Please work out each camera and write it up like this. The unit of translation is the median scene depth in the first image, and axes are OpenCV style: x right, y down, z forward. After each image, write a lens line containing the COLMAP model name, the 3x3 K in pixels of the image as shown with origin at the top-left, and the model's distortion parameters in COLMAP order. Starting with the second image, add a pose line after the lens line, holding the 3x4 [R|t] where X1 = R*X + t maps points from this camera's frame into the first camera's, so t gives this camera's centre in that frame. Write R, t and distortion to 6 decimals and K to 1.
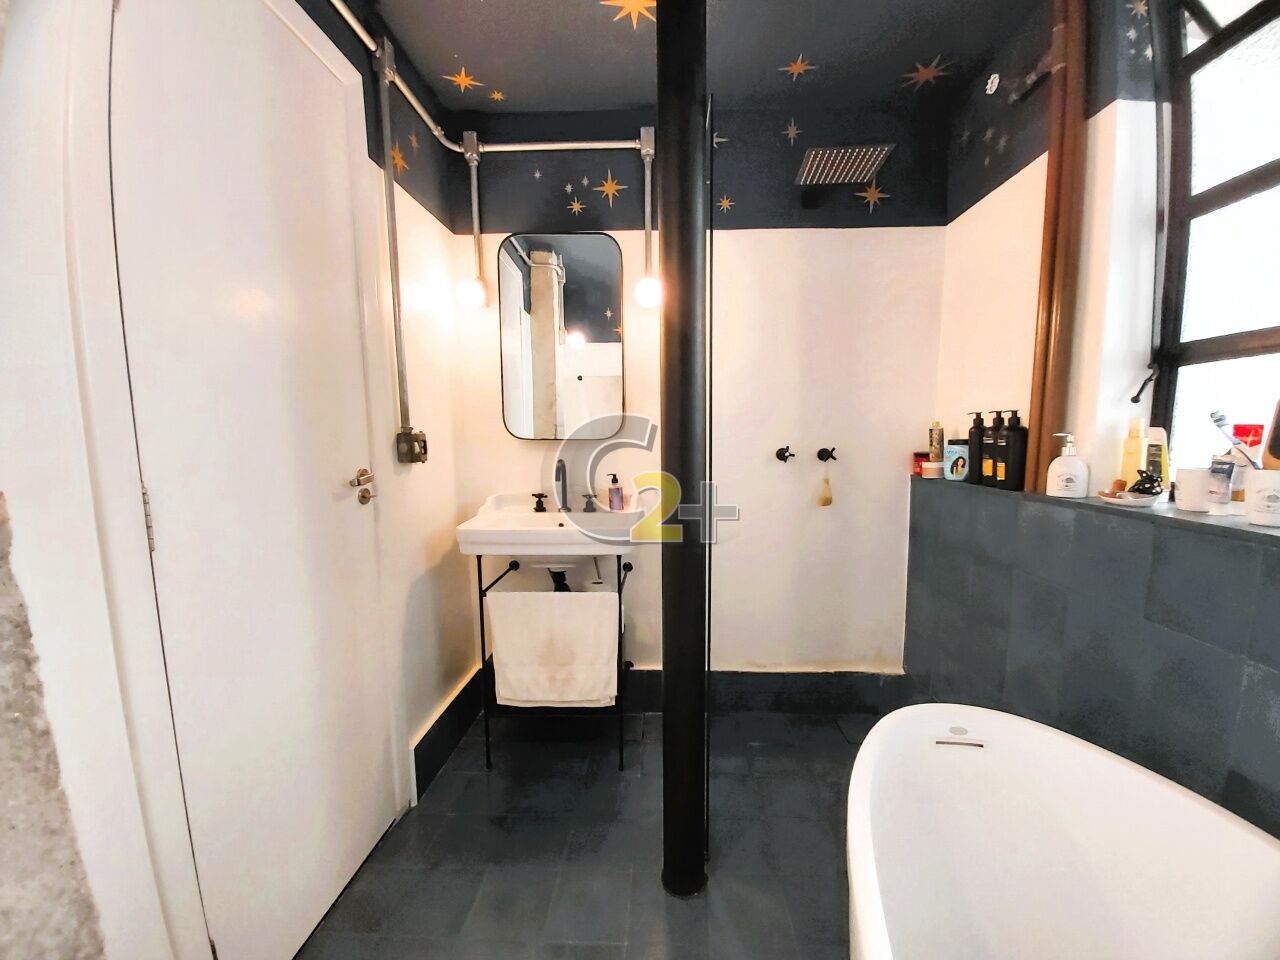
lens RADIAL K [[506.5, 0, 650.1], [0, 506.5, 491.9], [0, 0, 1]] dist [-0.001684, -0.000330]
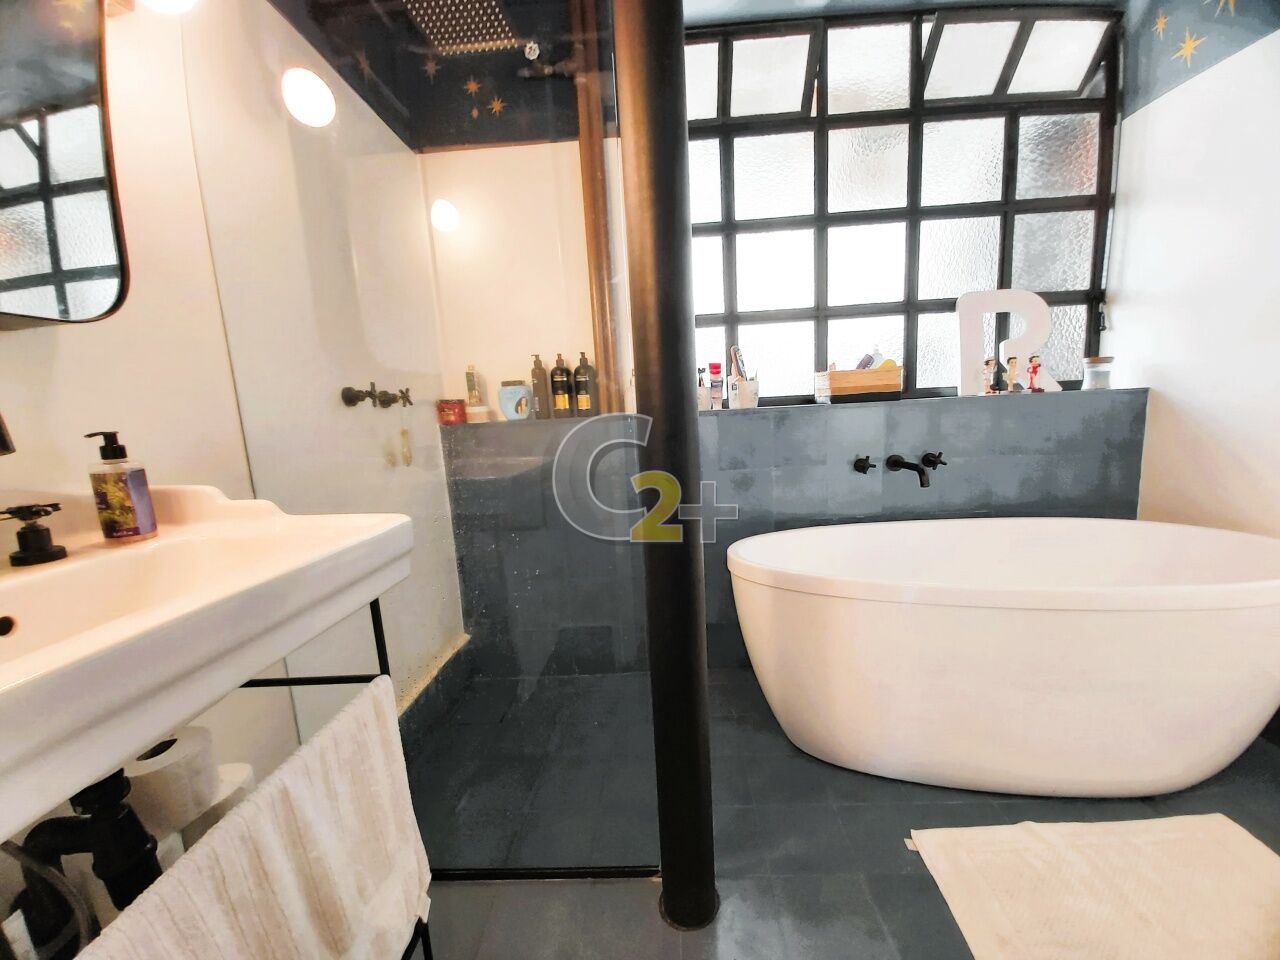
lens RADIAL K [[506.5, 0, 650.1], [0, 506.5, 491.9], [0, 0, 1]] dist [-0.001684, -0.000330]
pose [[-0.023499, -0.143814, 0.989326, -0.474136], [0.163543, 0.975715, 0.145720, 0.015138], [-0.986256, 0.165222, 0.000591, 0.754017]]
